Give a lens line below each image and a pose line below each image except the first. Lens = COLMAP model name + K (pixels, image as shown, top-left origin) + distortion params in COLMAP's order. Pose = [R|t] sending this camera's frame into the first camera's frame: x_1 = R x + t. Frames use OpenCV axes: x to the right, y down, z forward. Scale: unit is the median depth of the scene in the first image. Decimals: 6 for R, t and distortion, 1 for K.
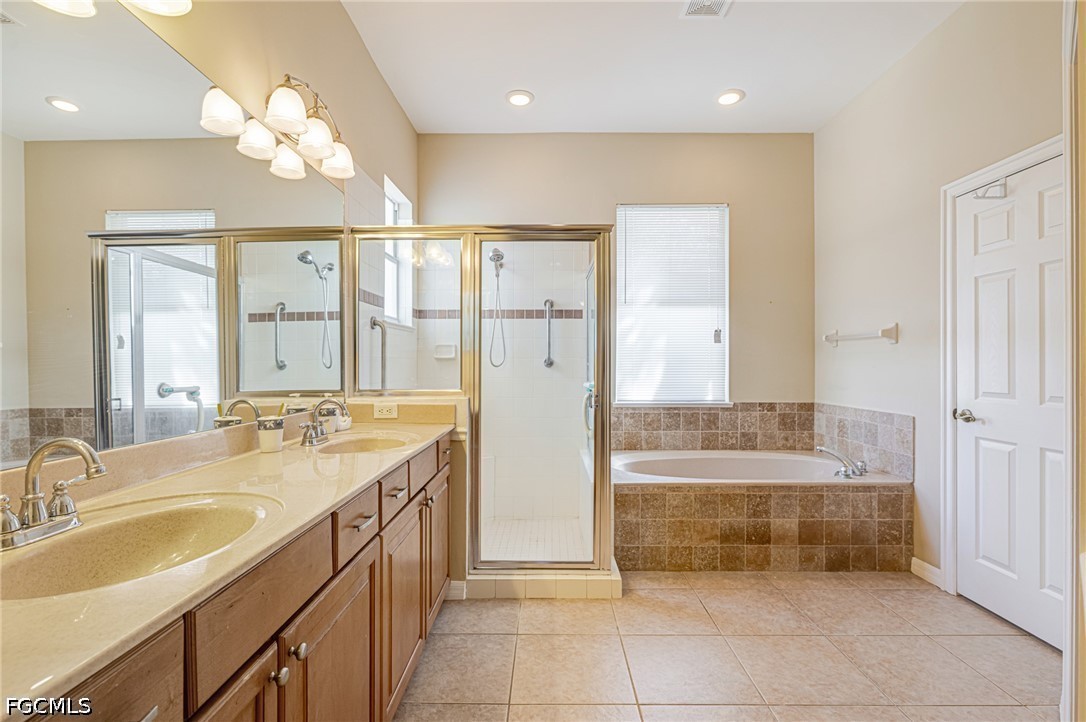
lens RADIAL K [[514.7, 0, 544.4], [0, 514.7, 363.7], [0, 0, 1]] dist [-0.004072, 0.000290]
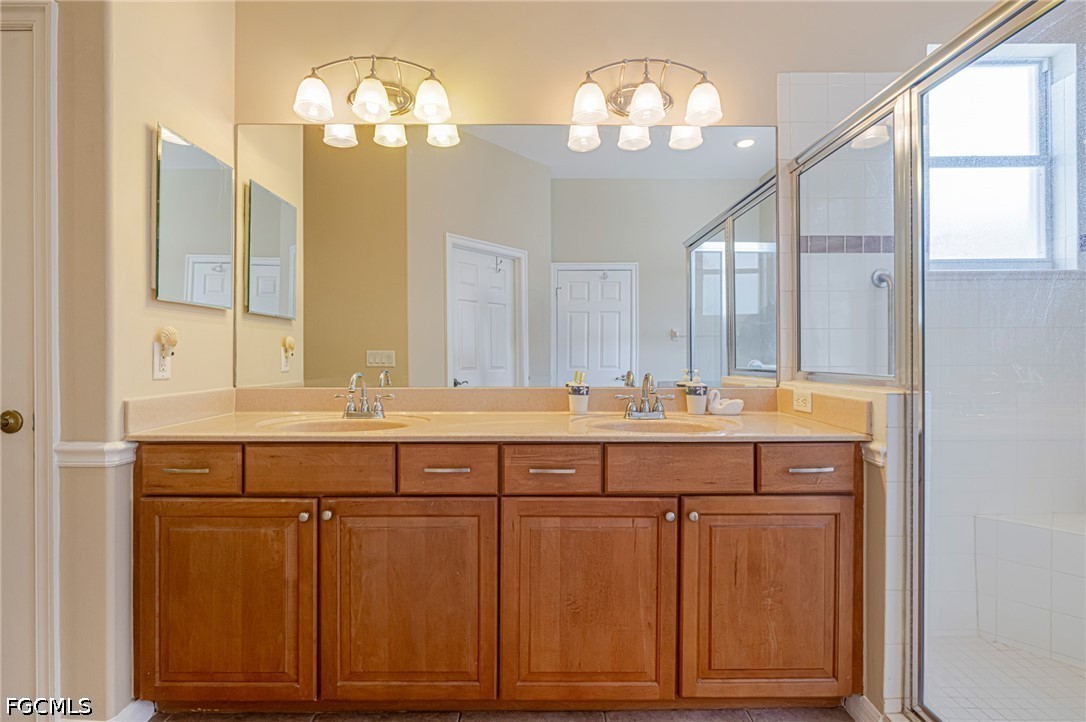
lens RADIAL K [[514.7, 0, 544.5], [0, 514.7, 357.7], [0, 0, 1]] dist [-0.004072, 0.000290]
pose [[-0.004028, 0.000808, -0.999992, 0.356086], [-0.002620, 0.999996, 0.000818, 0.026741], [0.999988, 0.002623, -0.004026, 0.554858]]
